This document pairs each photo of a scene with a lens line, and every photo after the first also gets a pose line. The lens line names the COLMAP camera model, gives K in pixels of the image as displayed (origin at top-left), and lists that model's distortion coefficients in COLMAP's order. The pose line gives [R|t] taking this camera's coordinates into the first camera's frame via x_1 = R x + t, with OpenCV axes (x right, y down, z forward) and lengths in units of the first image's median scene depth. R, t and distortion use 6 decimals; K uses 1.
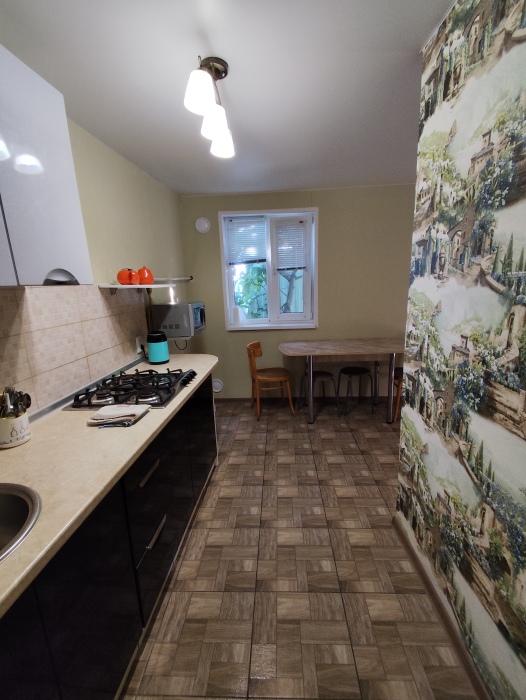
lens RADIAL K [[323.2, 0, 265.0], [0, 323.2, 350.9], [0, 0, 1]] dist [0.054821, -0.035239]
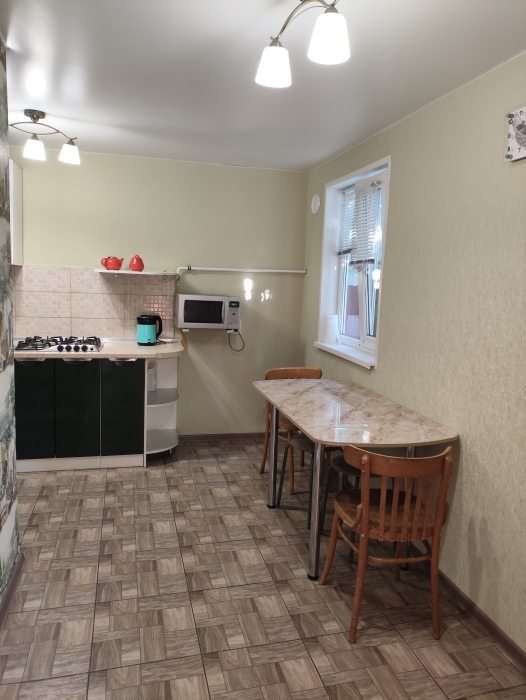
lens RADIAL K [[498.5, 0, 264.4], [0, 498.5, 331.9], [0, 0, 1]] dist [0.001226, -0.023319]
pose [[0.315247, 0.148581, -0.937306, 1.525562], [-0.252132, 0.965285, 0.068216, -0.247063], [0.914904, 0.214820, 0.341766, 0.932928]]
